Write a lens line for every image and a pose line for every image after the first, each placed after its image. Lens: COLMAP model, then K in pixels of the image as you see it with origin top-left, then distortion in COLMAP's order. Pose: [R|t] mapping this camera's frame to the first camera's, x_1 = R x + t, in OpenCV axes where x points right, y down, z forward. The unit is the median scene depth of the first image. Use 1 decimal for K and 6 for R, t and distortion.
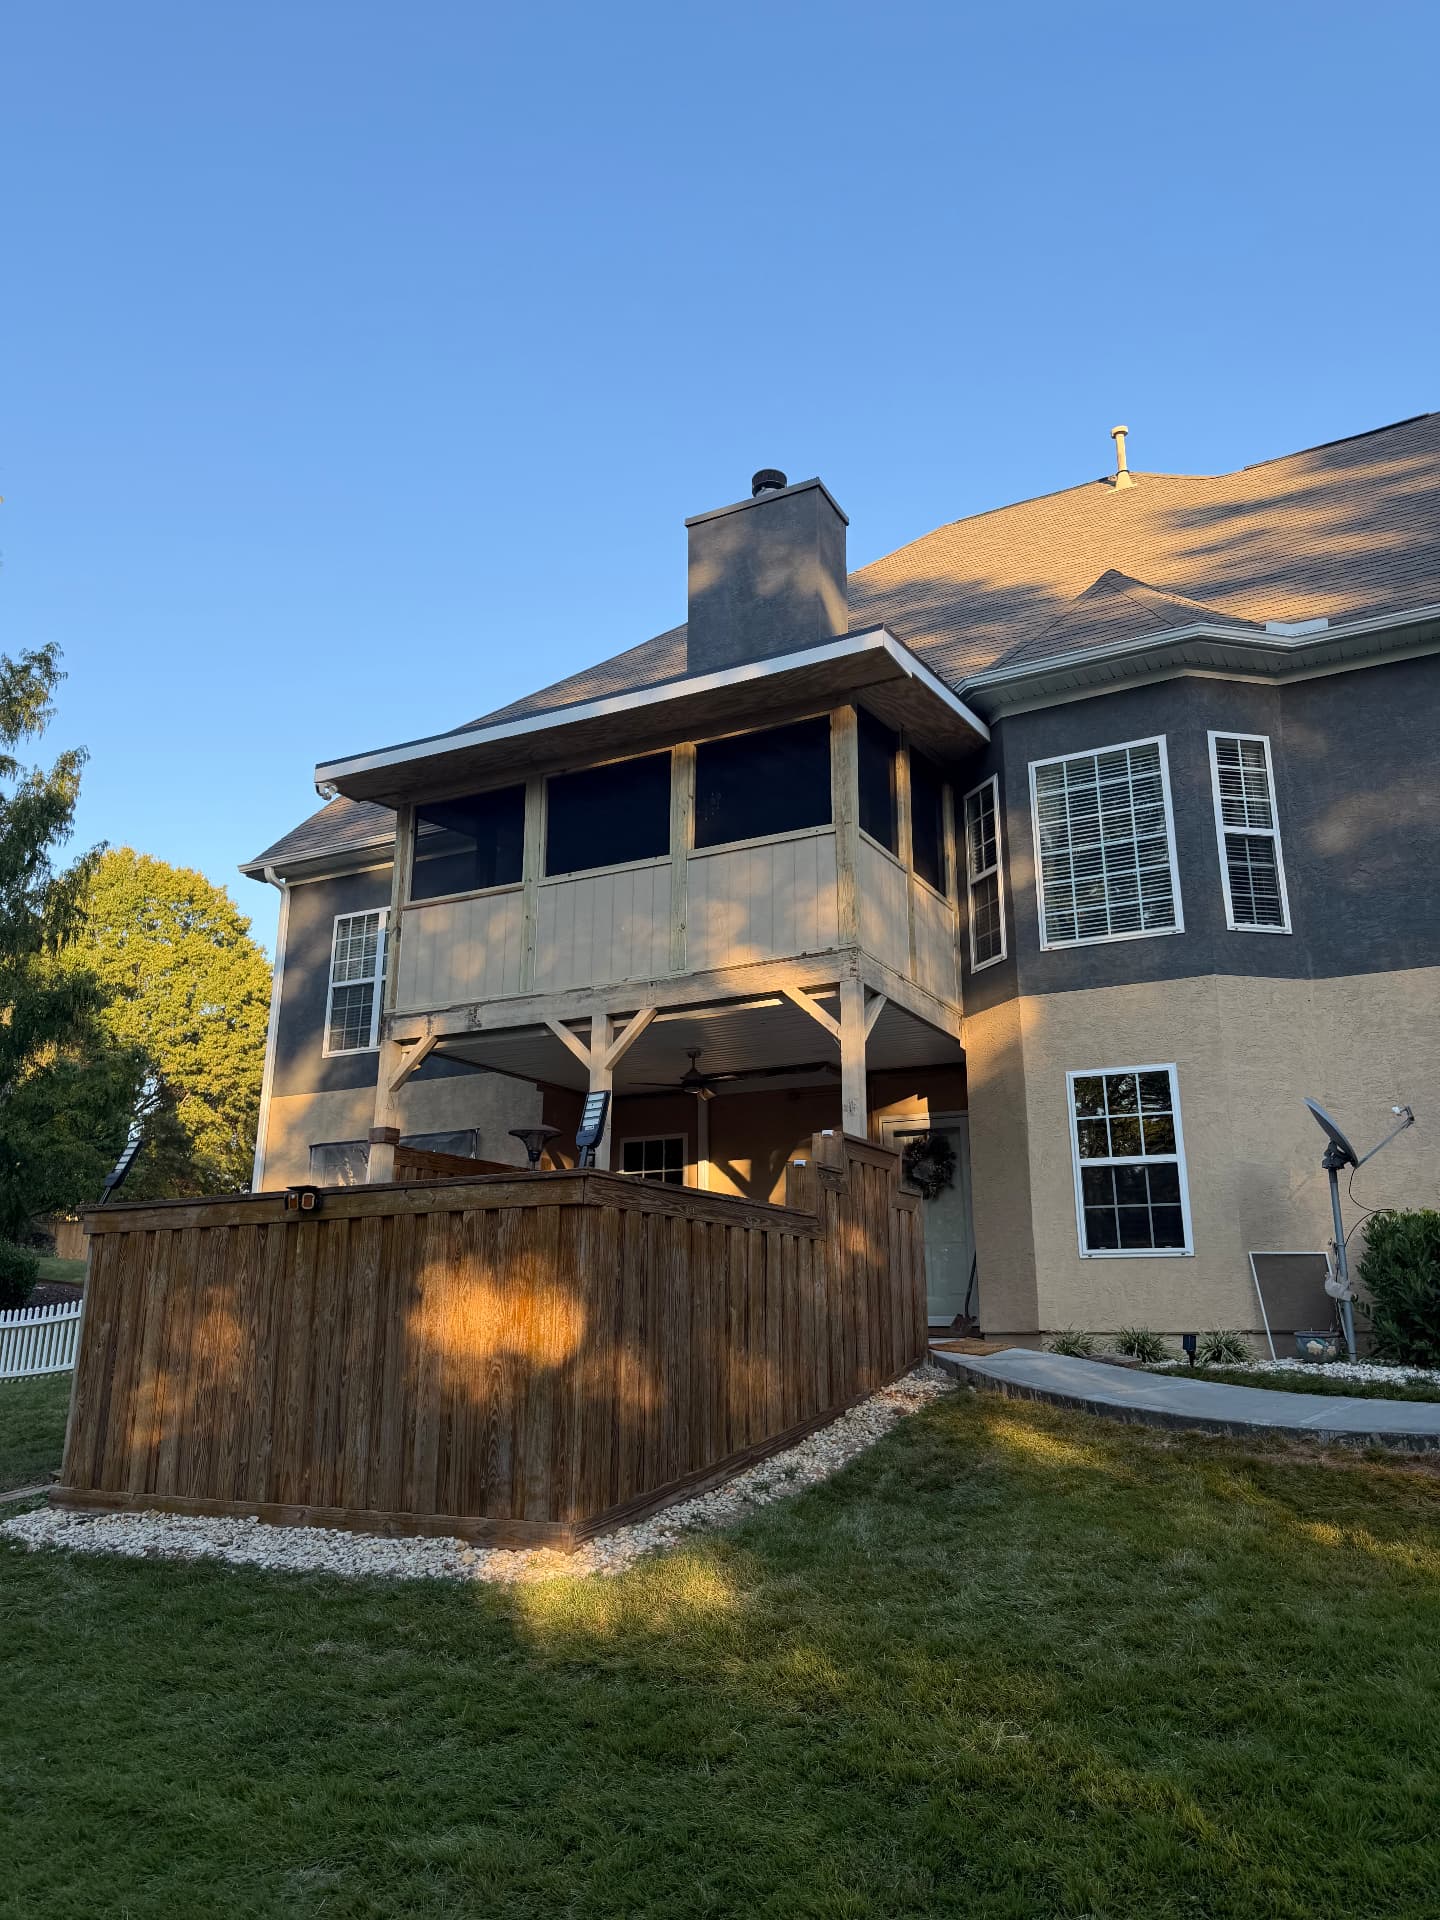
lens RADIAL K [[1337.7, 0, 722.2], [0, 1337.7, 968.9], [0, 0, 1]] dist [0.009390, -0.000148]
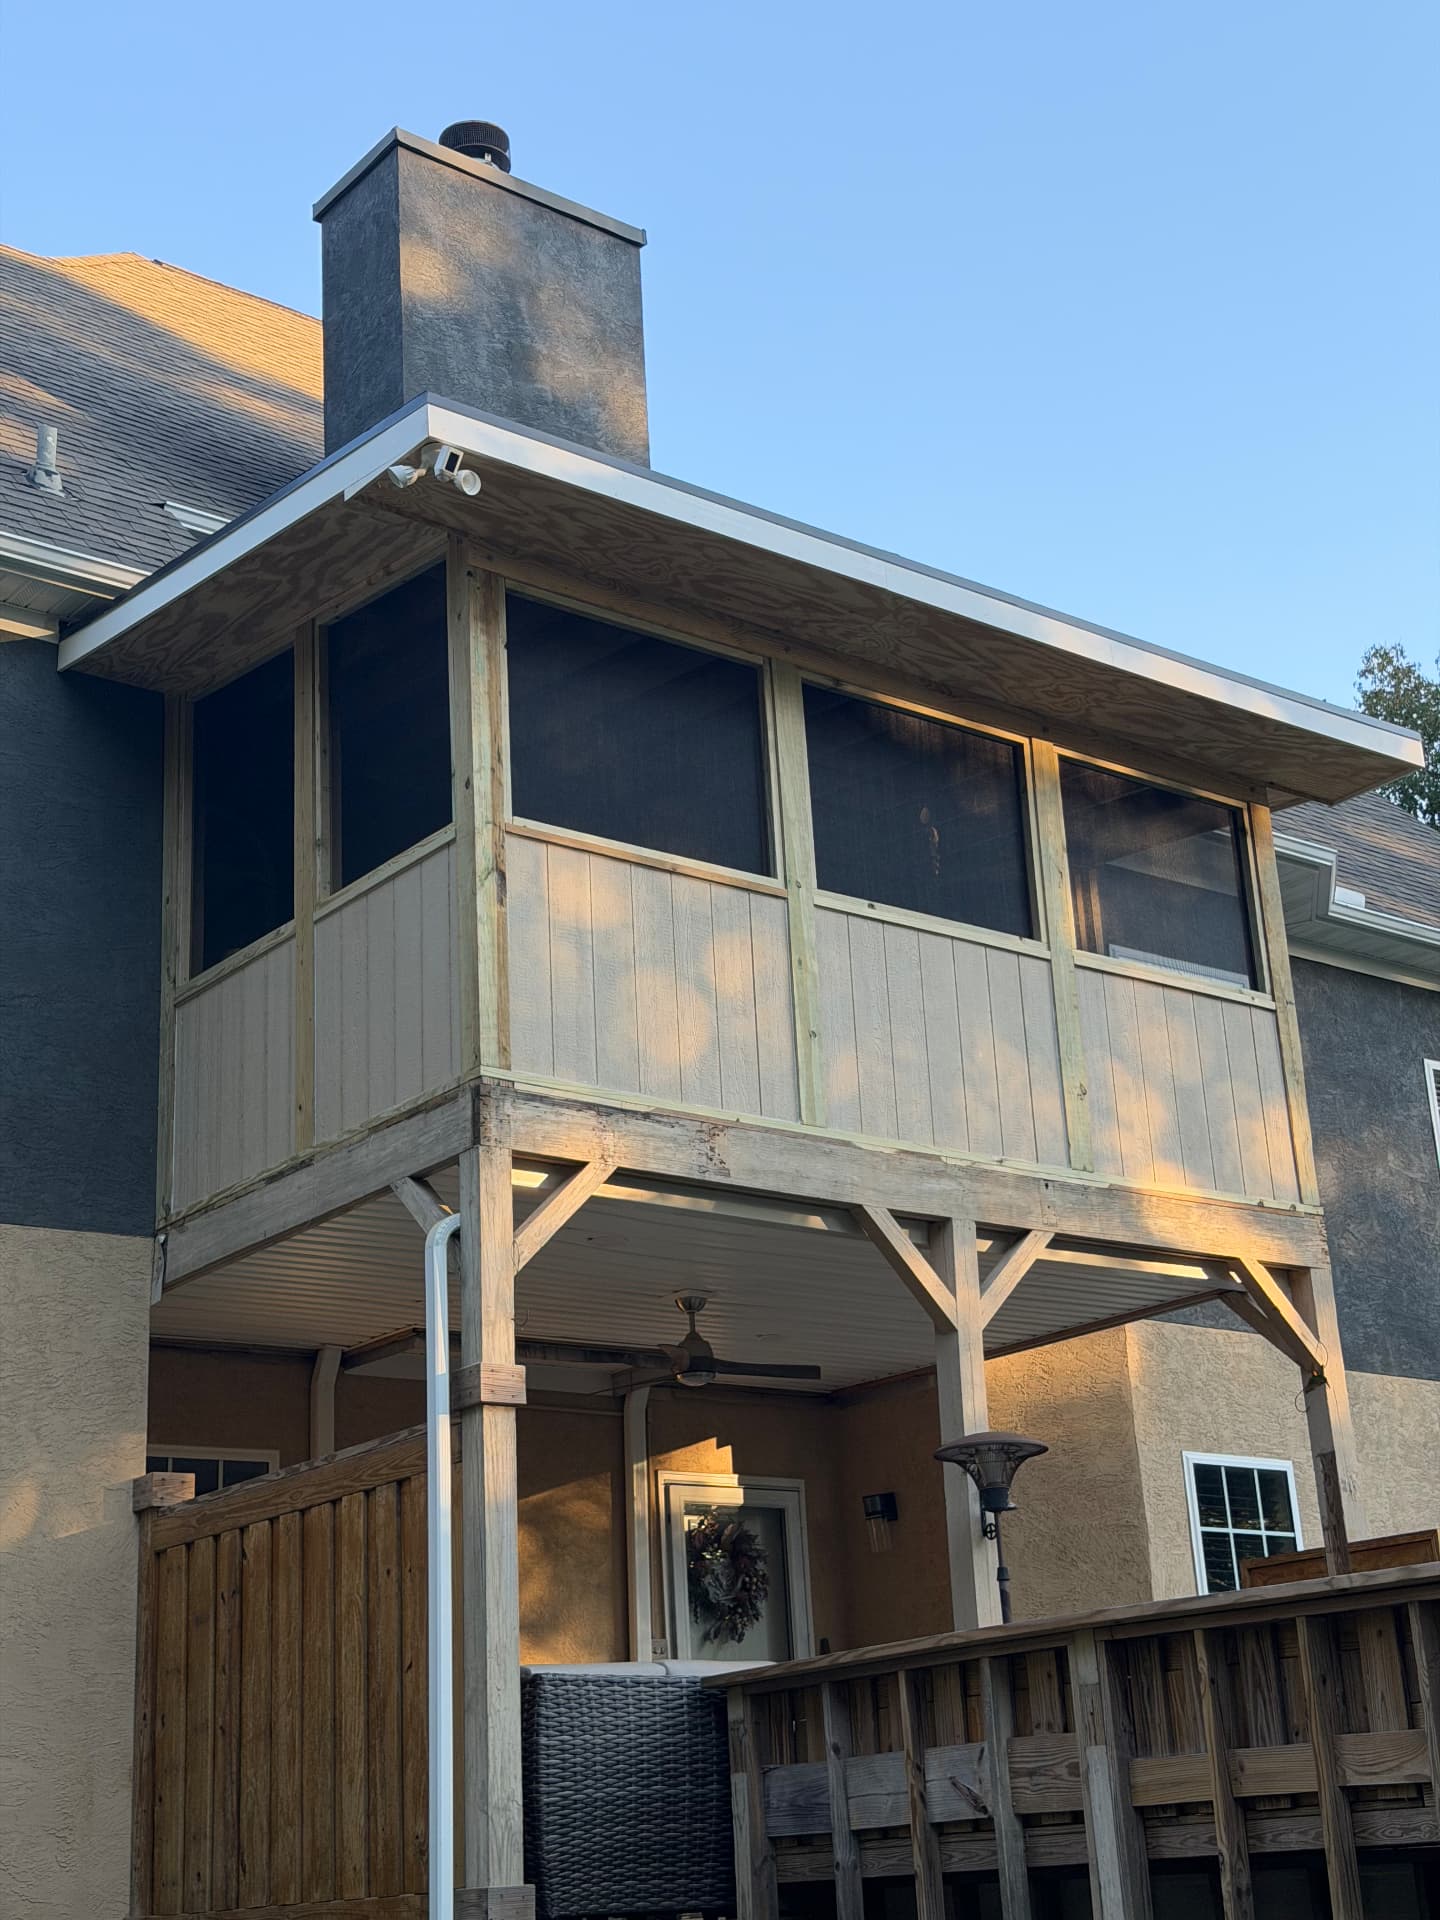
lens RADIAL K [[2643.6, 0, 720.8], [0, 2643.6, 955.7], [0, 0, 1]] dist [0.020044, 0.000000]
pose [[0.409648, 0.282198, 0.867498, -0.979183], [-0.193647, 0.956178, -0.219602, 0.168835], [-0.891454, -0.078029, 0.446343, 0.649931]]
